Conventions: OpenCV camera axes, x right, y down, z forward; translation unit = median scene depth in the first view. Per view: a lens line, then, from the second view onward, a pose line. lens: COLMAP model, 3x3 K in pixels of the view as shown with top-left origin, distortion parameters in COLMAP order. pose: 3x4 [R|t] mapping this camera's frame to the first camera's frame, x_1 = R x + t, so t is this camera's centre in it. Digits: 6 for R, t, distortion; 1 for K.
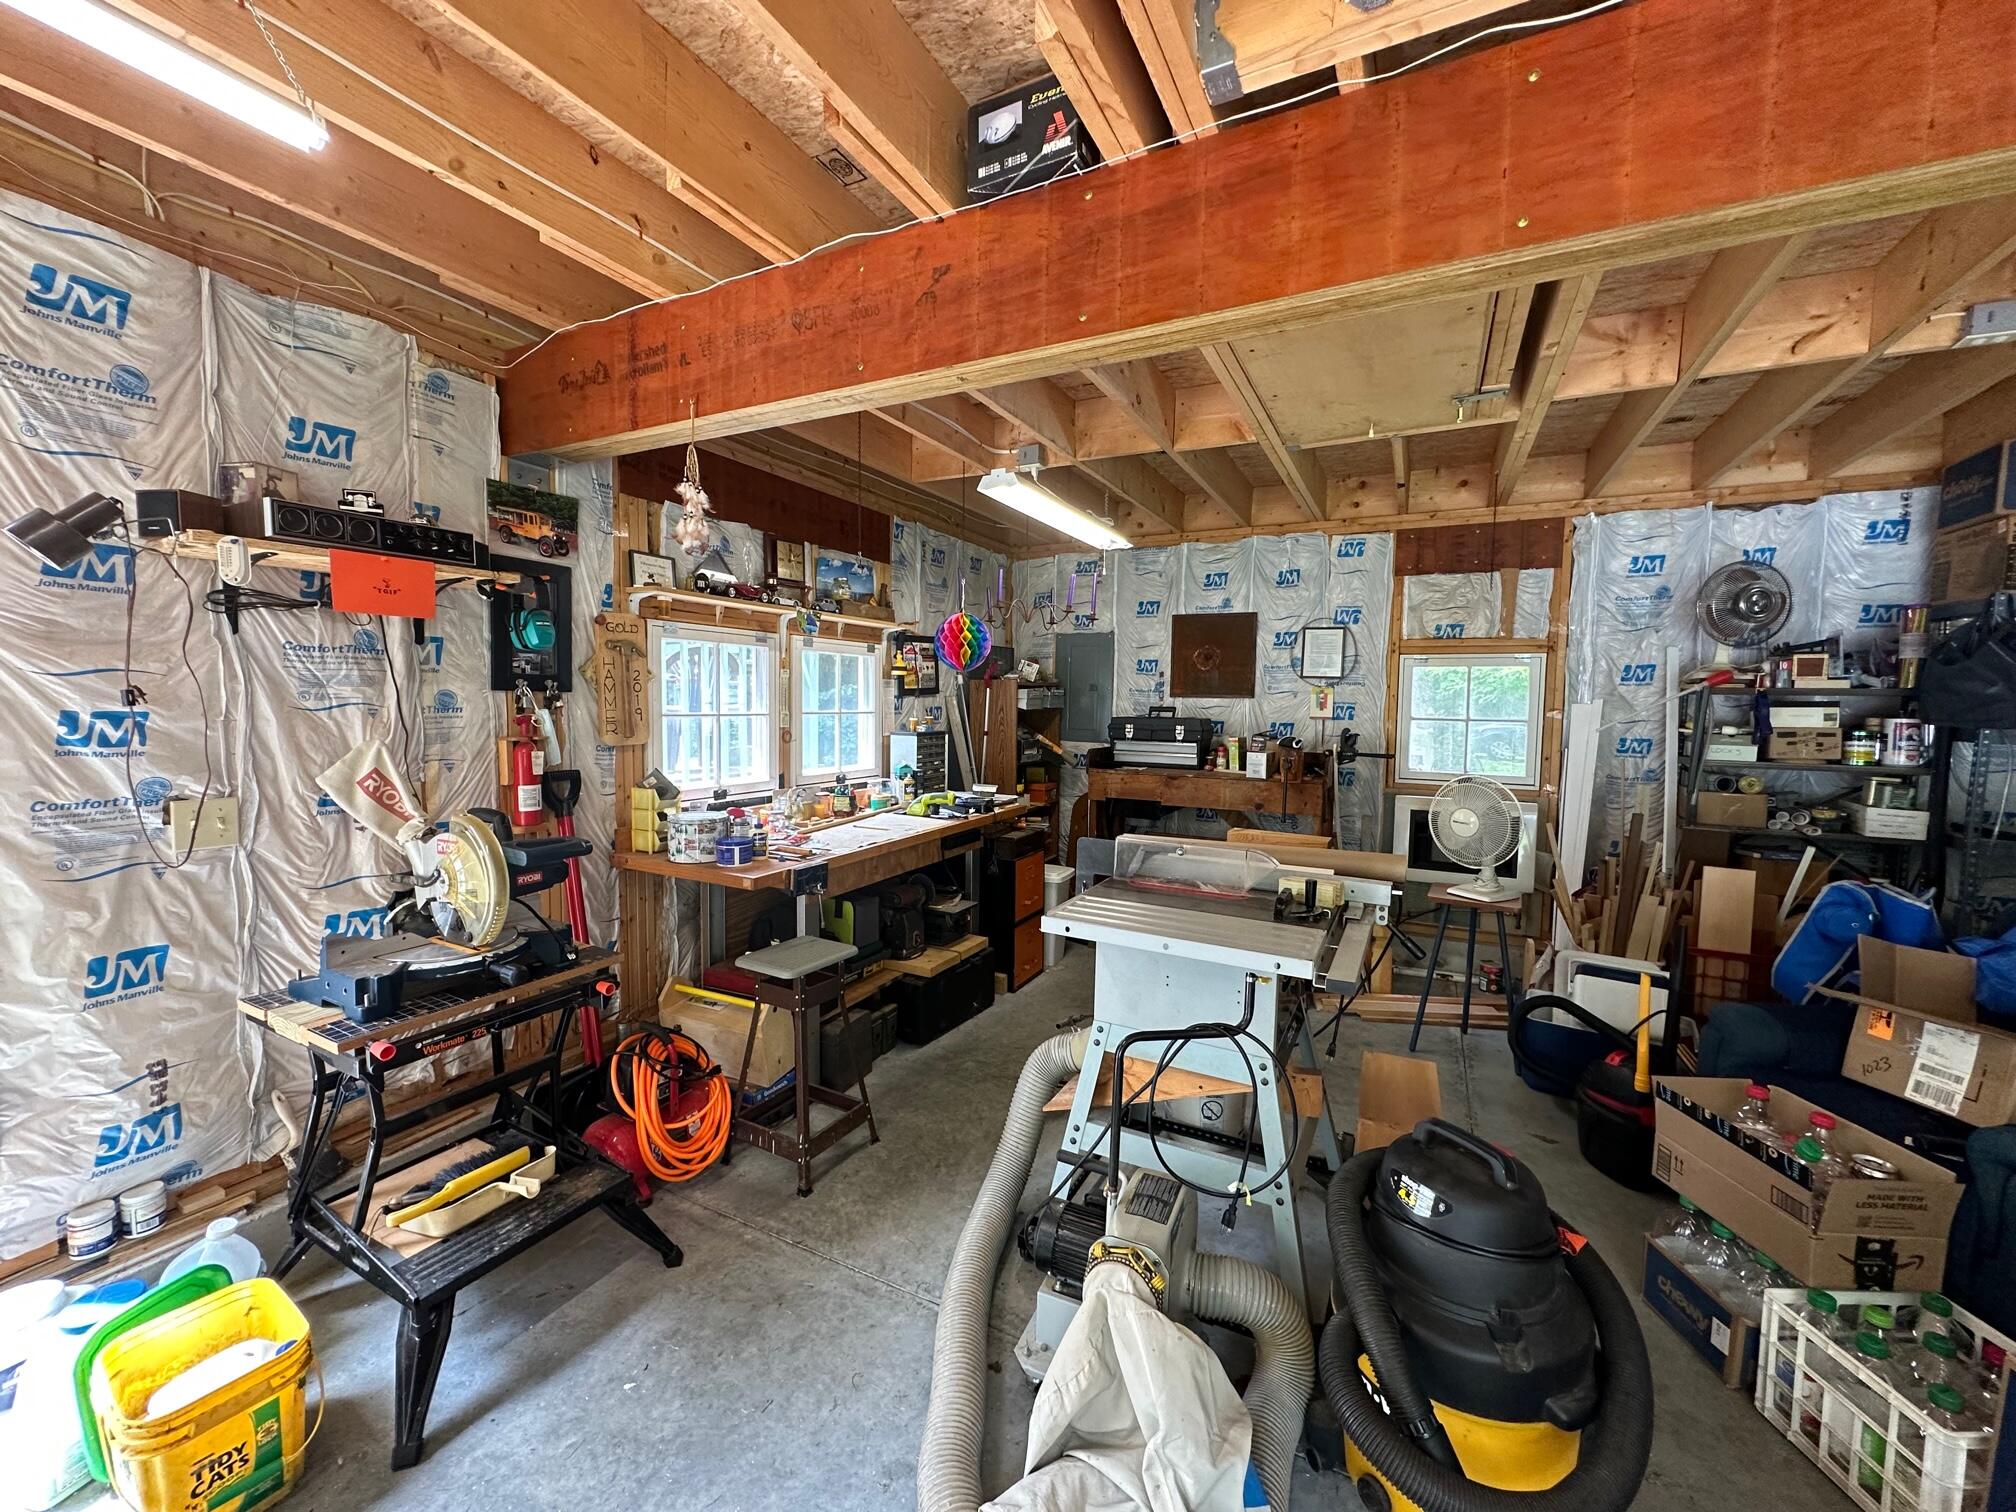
lens RADIAL K [[801.6, 0, 1006.5], [0, 801.6, 763.4], [0, 0, 1]] dist [-0.002794, -0.000116]
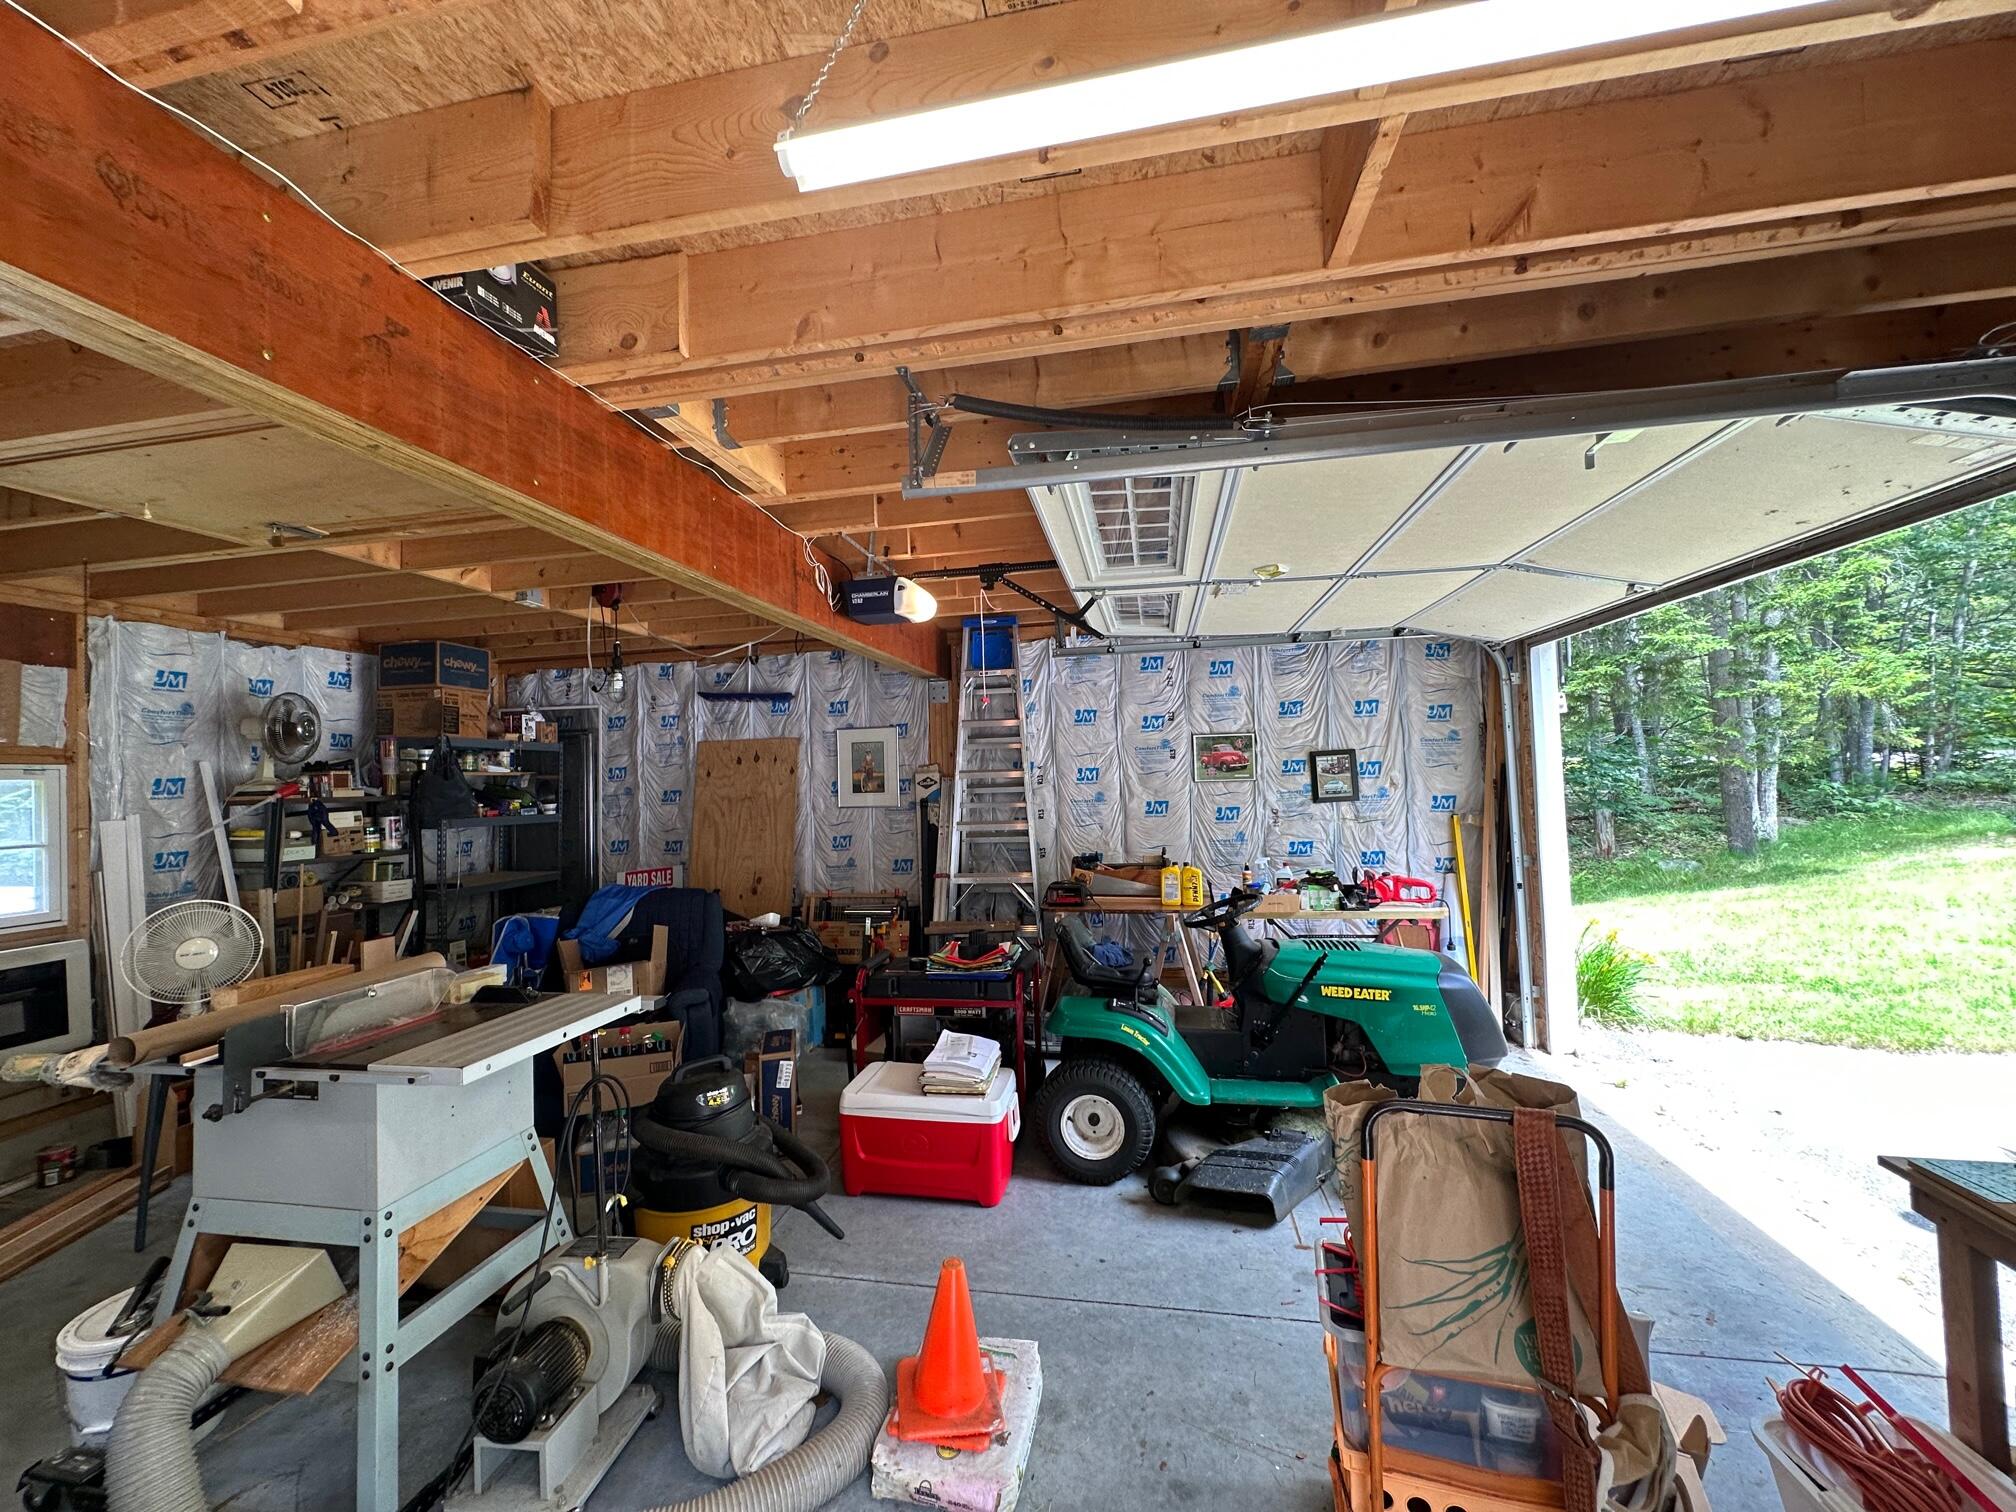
lens RADIAL K [[801.6, 0, 1003.8], [0, 801.6, 758.1], [0, 0, 1]] dist [-0.002794, -0.000116]
pose [[-0.290678, 0.020478, 0.956602, -0.483982], [0.107201, 0.994173, 0.011292, -0.050807], [-0.950797, 0.105831, -0.291179, 0.316401]]
